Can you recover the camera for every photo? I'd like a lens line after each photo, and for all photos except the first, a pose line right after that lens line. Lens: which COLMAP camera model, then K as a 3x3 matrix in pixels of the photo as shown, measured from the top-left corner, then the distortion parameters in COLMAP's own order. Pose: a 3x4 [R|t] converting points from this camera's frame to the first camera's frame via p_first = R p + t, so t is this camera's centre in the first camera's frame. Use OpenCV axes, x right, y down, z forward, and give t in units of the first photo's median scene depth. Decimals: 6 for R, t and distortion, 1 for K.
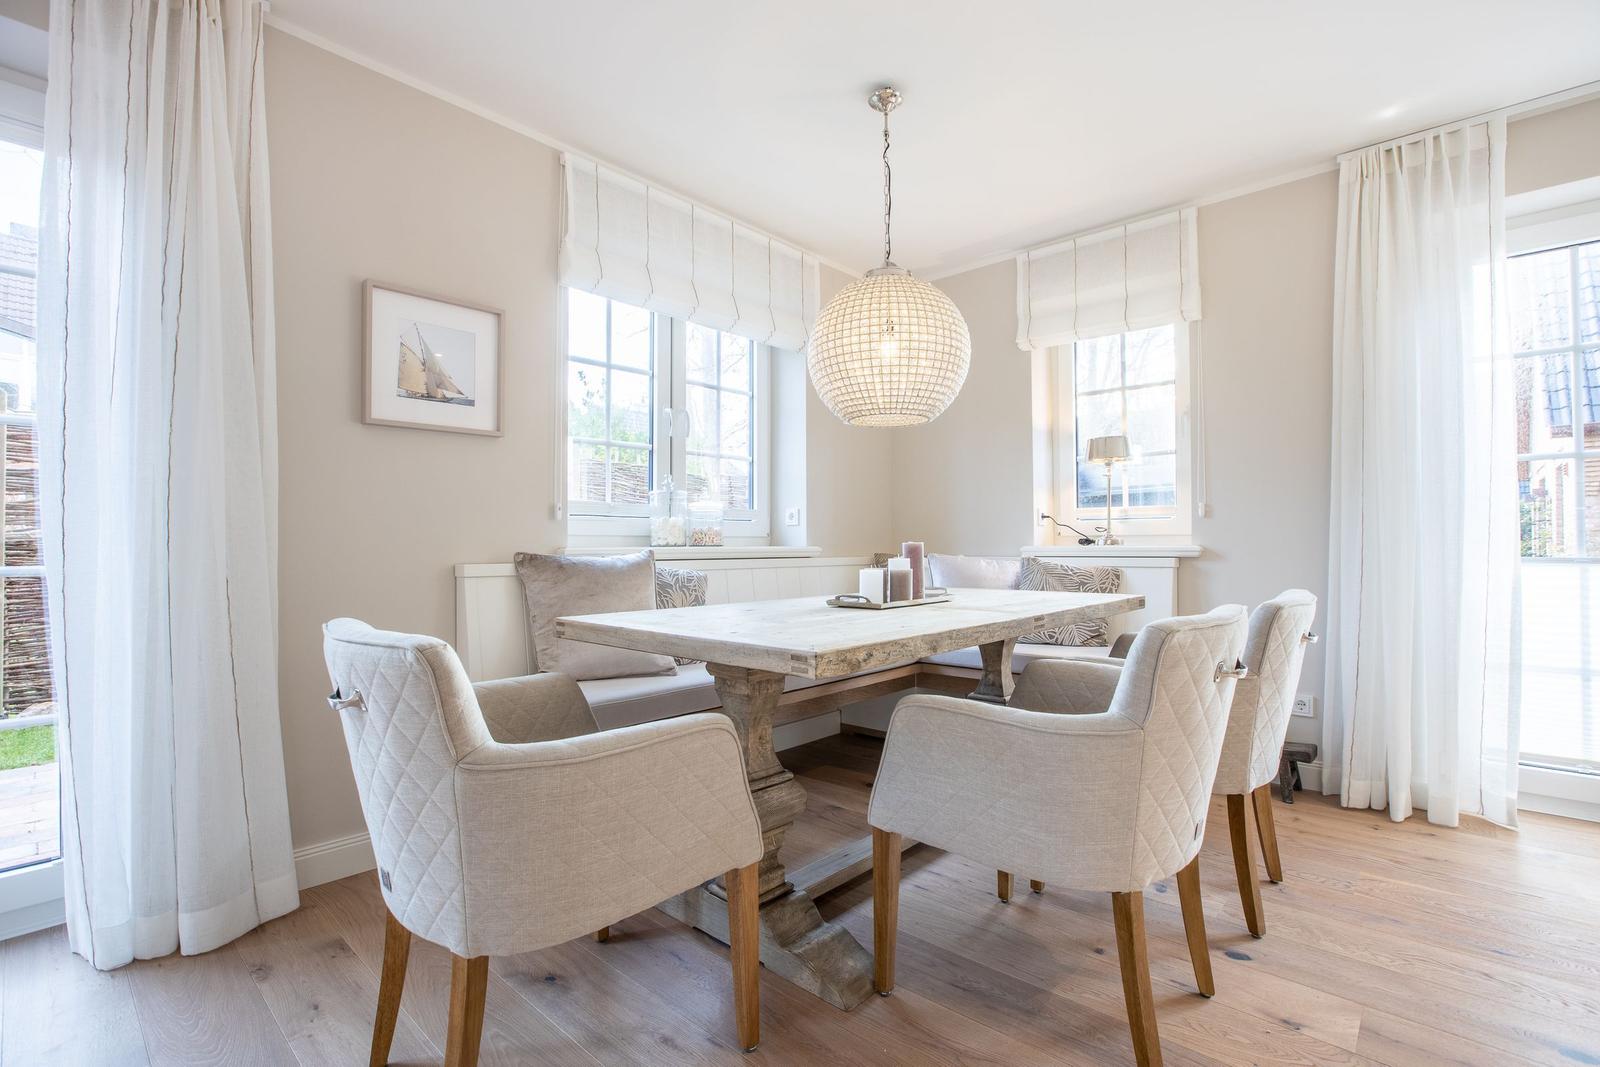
lens RADIAL K [[753.8, 0, 797.1], [0, 753.8, 545.3], [0, 0, 1]] dist [0.002372, 0.000053]
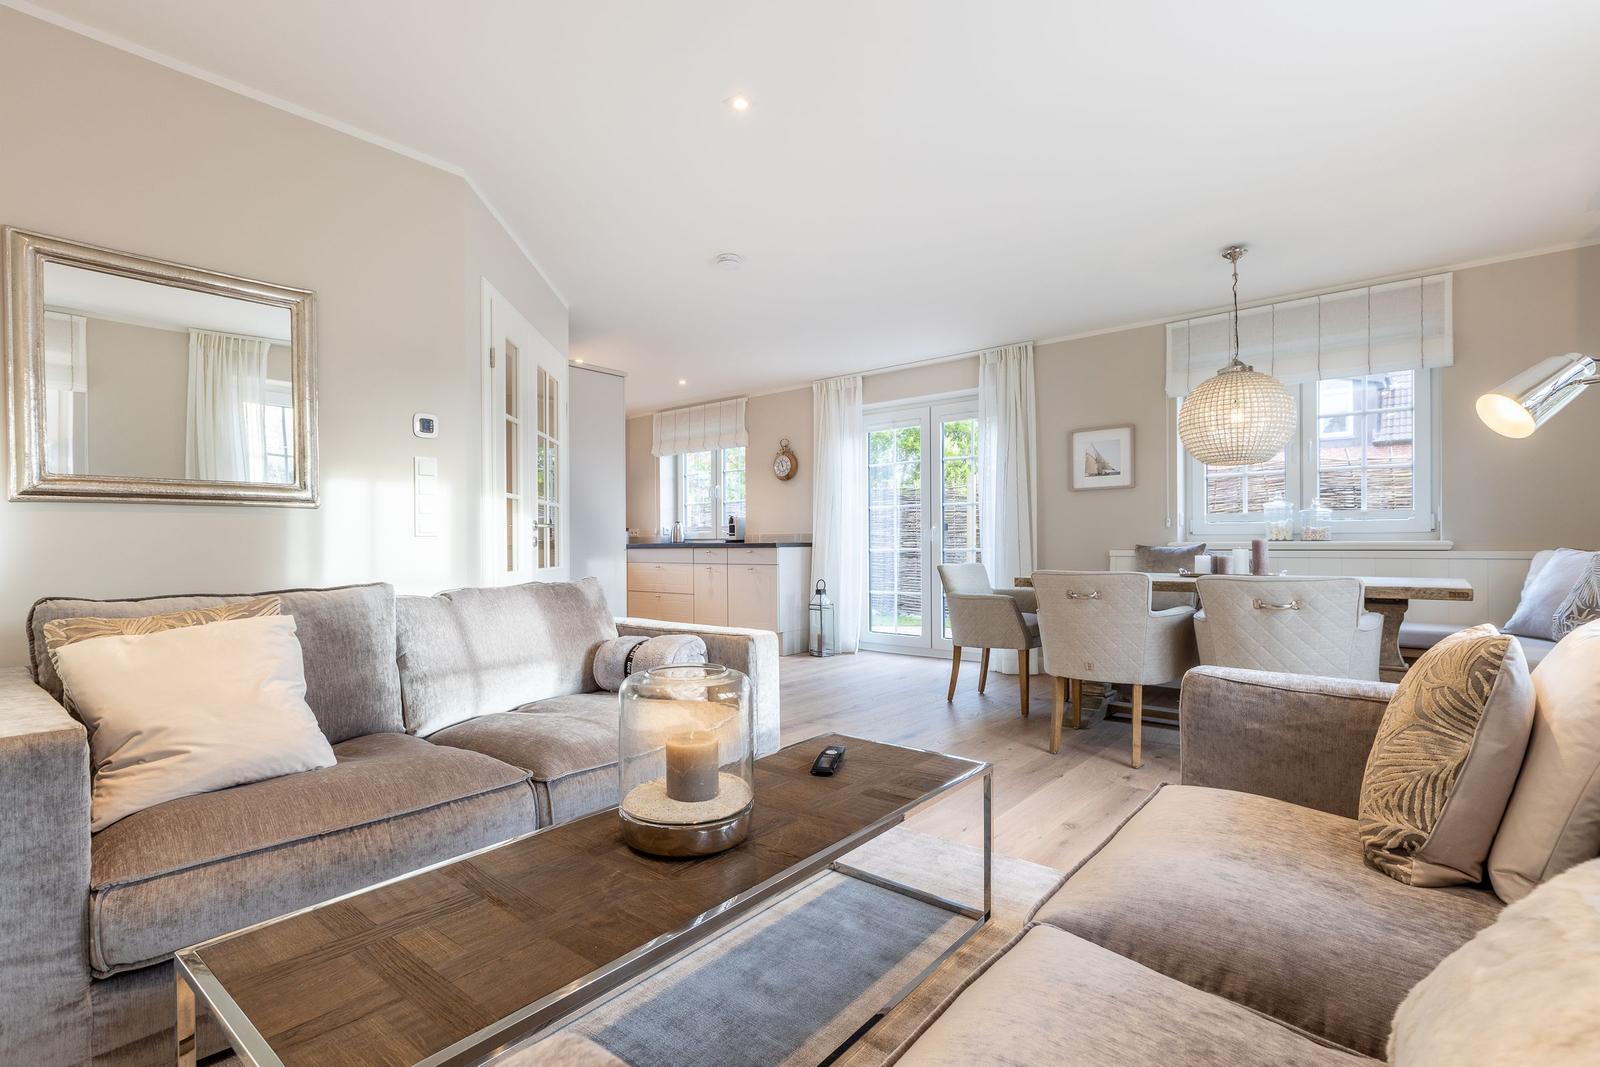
lens RADIAL K [[753.8, 0, 797.1], [0, 753.8, 545.3], [0, 0, 1]] dist [0.002372, 0.000053]
pose [[0.031540, -0.000628, -0.999502, 1.665365], [0.004030, 0.999992, -0.000501, 0.009241], [0.999494, -0.004012, 0.031542, 0.044599]]
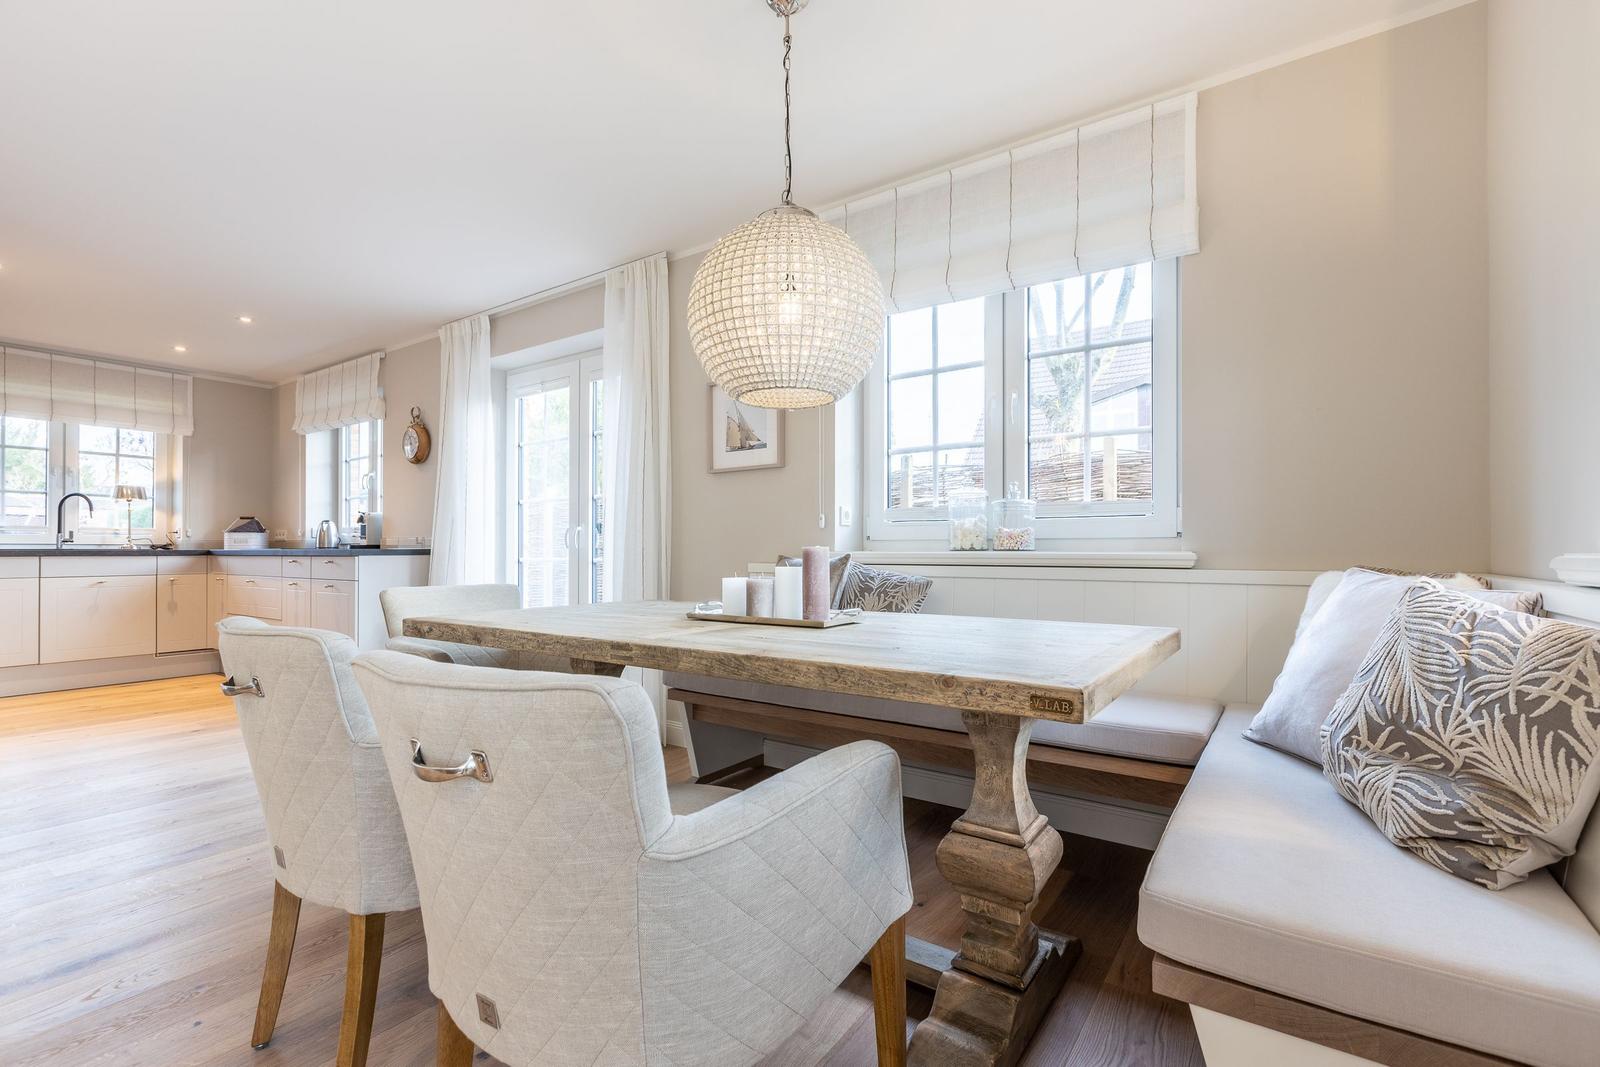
lens RADIAL K [[720.3, 0, 806.8], [0, 720.3, 547.1], [0, 0, 1]] dist [0.000704, 0.000278]
pose [[0.125107, -0.007153, -0.992117, 0.894529], [-0.000970, 0.999973, -0.007331, 0.005266], [0.992143, 0.001879, 0.125097, 0.934825]]
